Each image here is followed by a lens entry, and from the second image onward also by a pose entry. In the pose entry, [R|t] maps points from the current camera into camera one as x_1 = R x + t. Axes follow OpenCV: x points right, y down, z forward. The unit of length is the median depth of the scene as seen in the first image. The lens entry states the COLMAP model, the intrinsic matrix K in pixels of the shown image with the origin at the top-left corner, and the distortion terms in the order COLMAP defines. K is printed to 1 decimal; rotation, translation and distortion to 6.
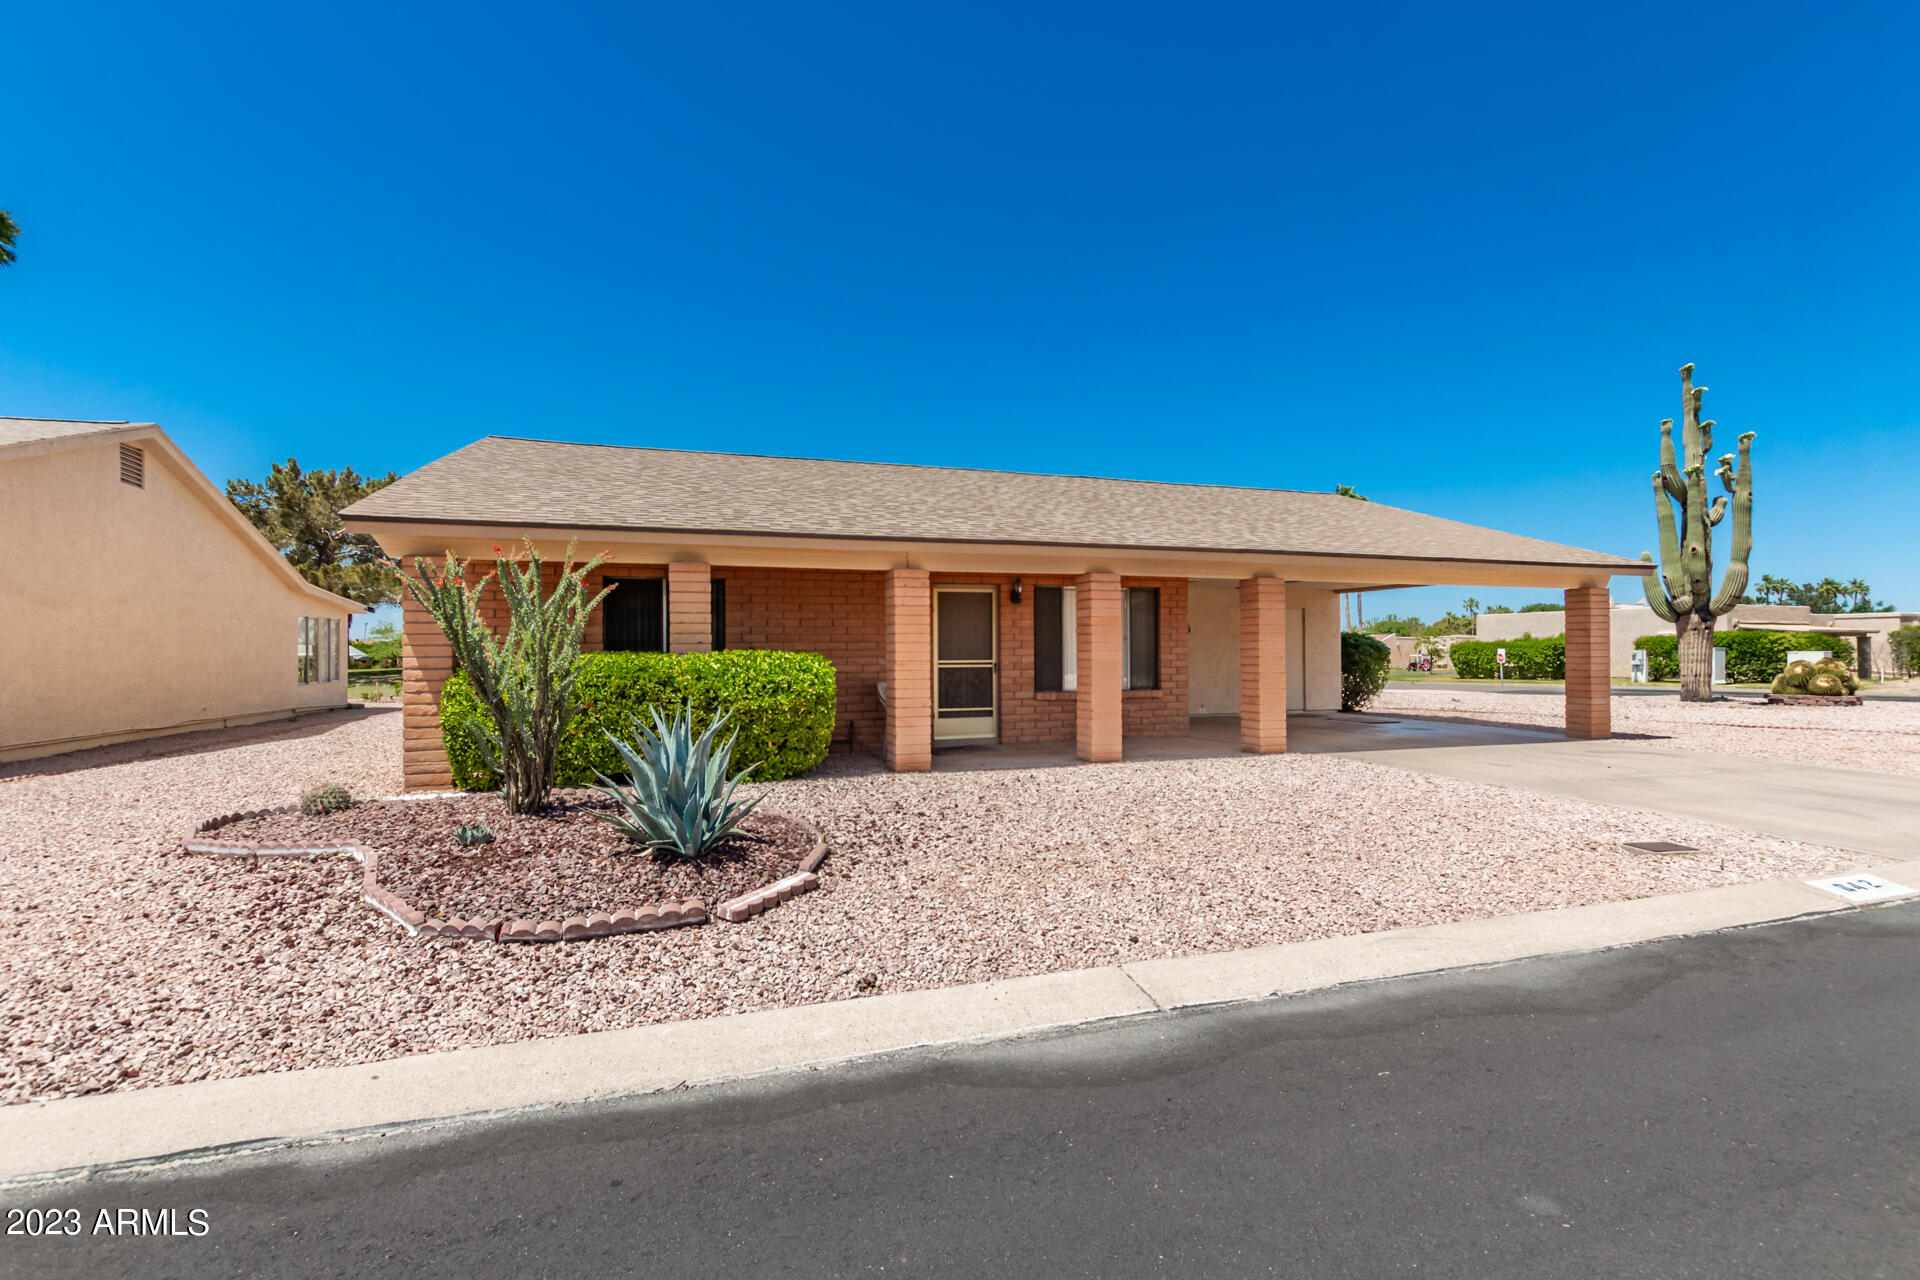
lens RADIAL K [[890.8, 0, 970.8], [0, 890.8, 638.6], [0, 0, 1]] dist [0.009163, -0.003653]
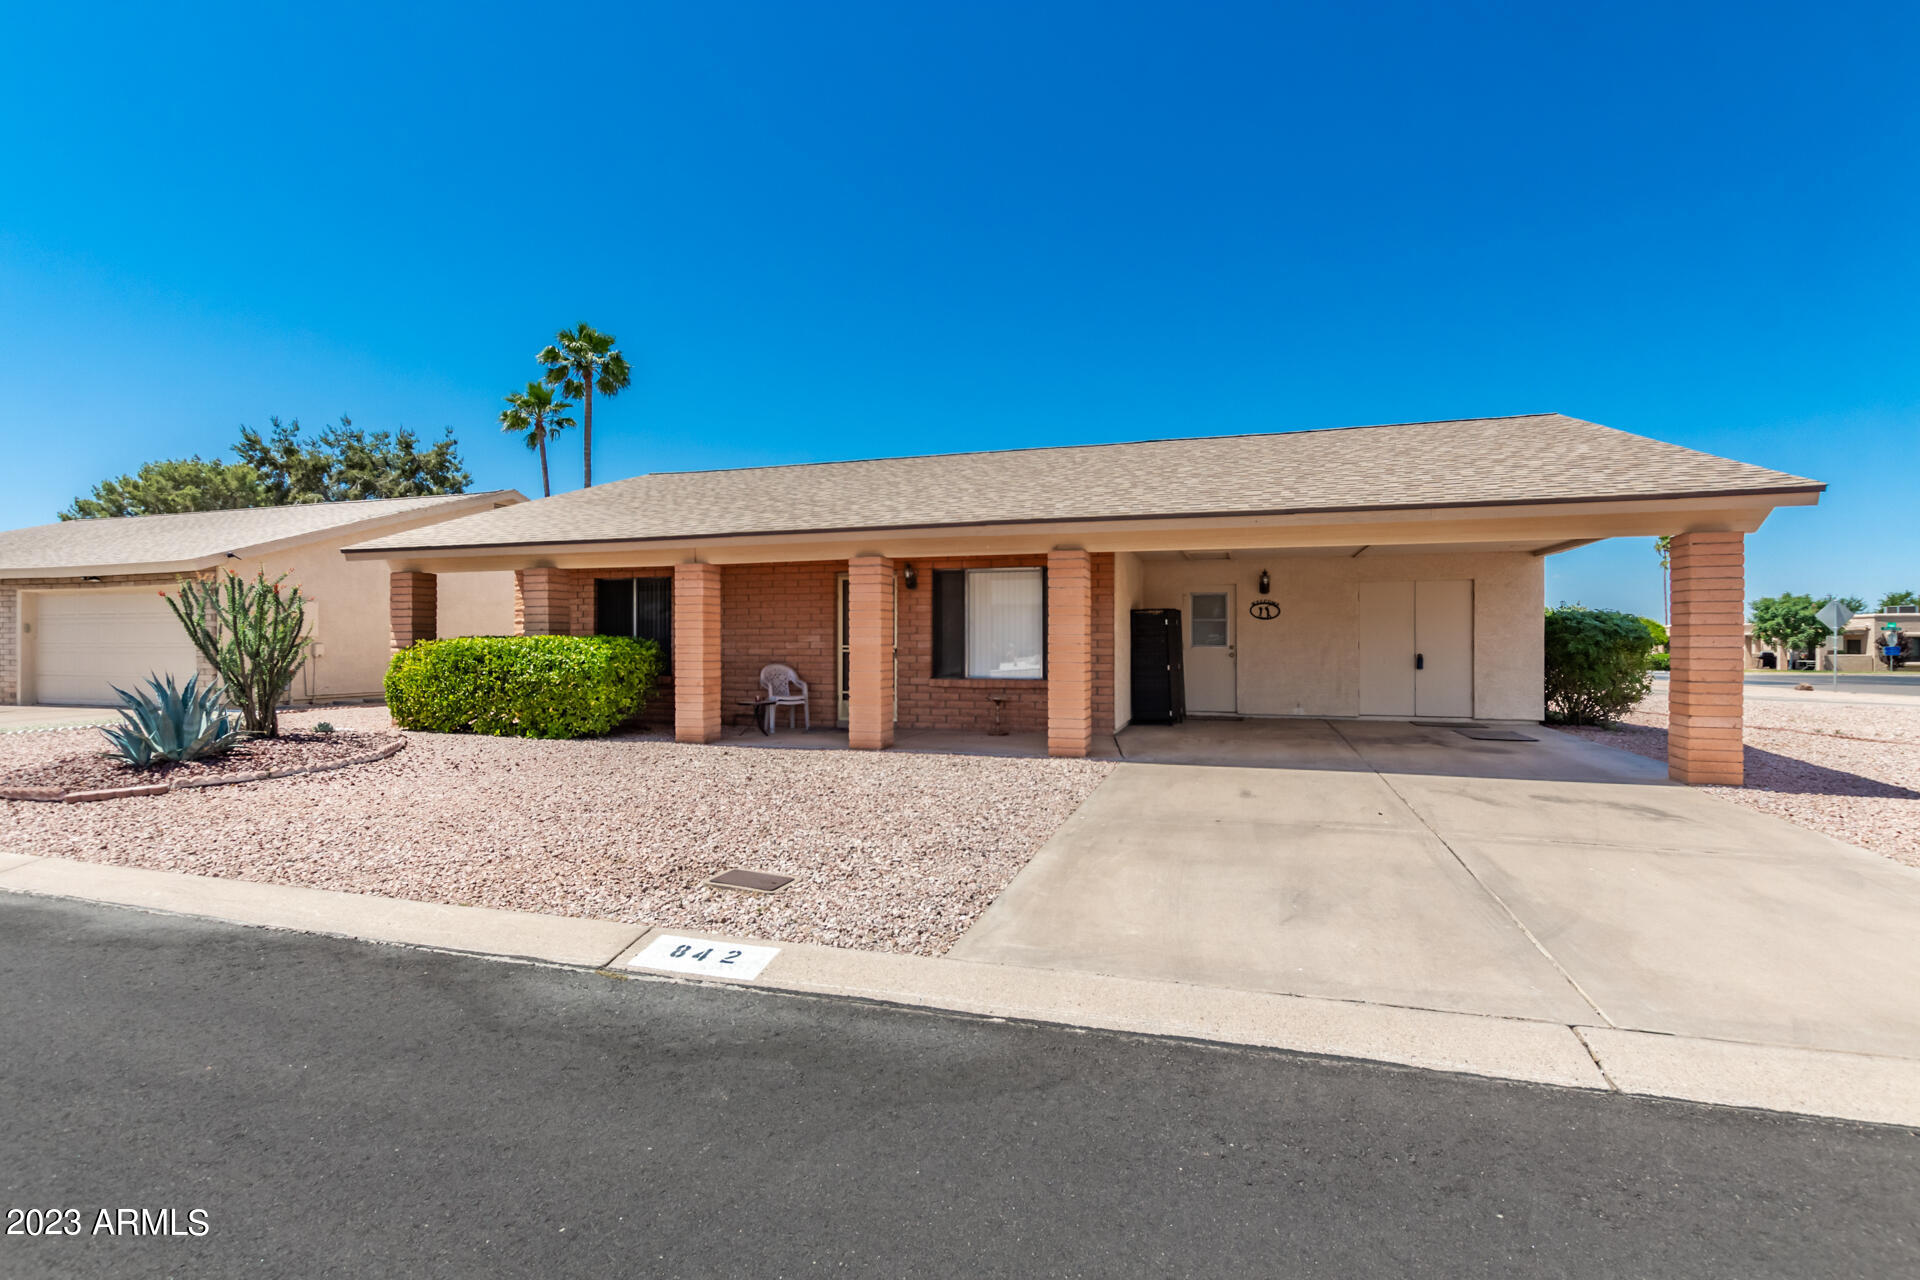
lens RADIAL K [[890.8, 0, 962.2], [0, 890.8, 640.4], [0, 0, 1]] dist [0.009163, -0.003653]
pose [[0.801630, 0.004535, -0.597804, 0.711491], [0.006405, 0.999849, 0.016173, 0.002620], [0.597786, -0.016794, 0.801479, 0.240644]]
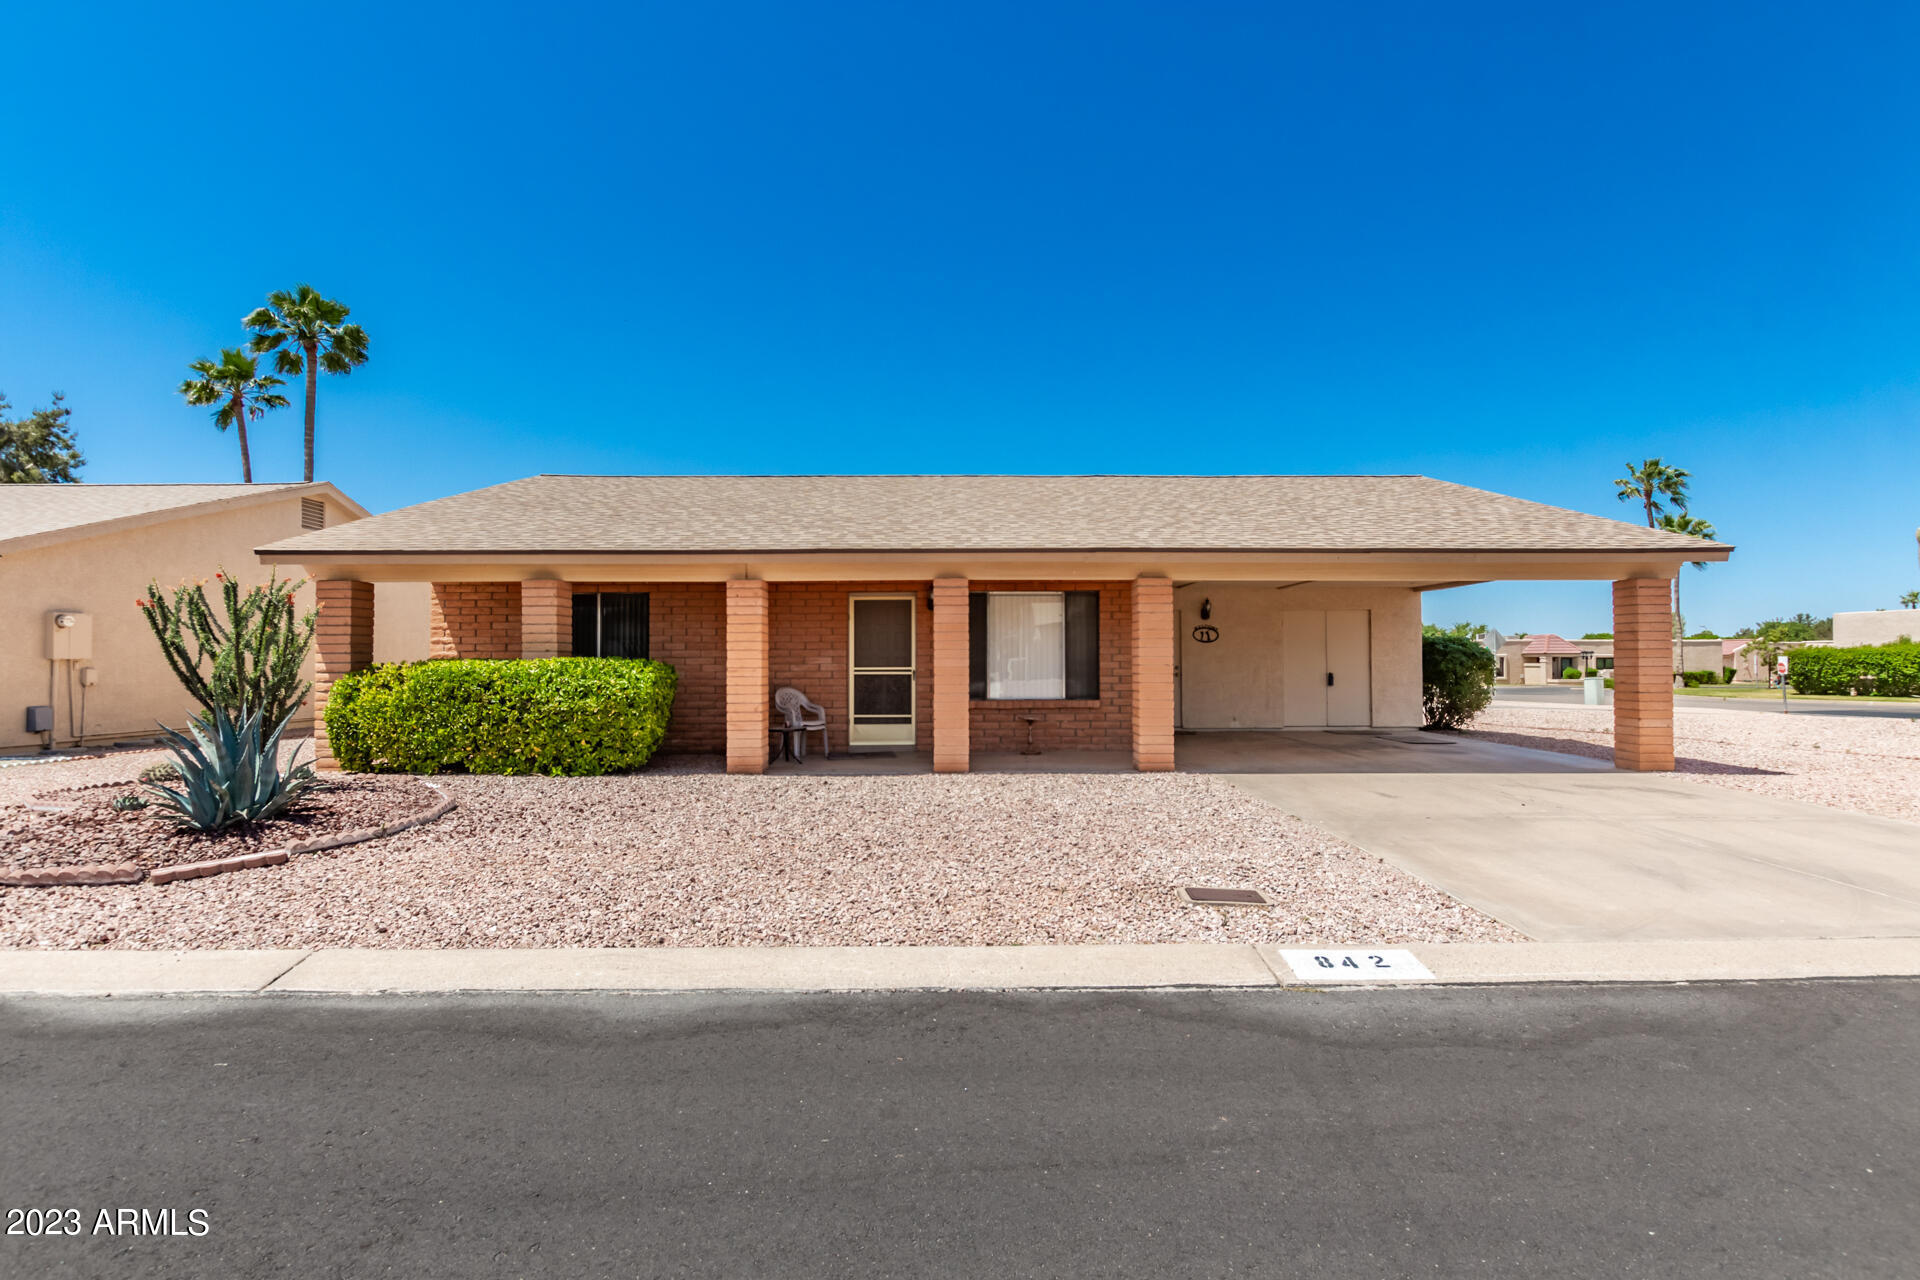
lens RADIAL K [[890.8, 0, 965.5], [0, 890.8, 643.7], [0, 0, 1]] dist [0.009163, -0.003653]
pose [[0.949050, -0.003979, -0.315101, 0.408475], [0.003292, 0.999991, -0.002712, 0.000480], [0.315109, 0.001537, 0.949054, 0.071833]]
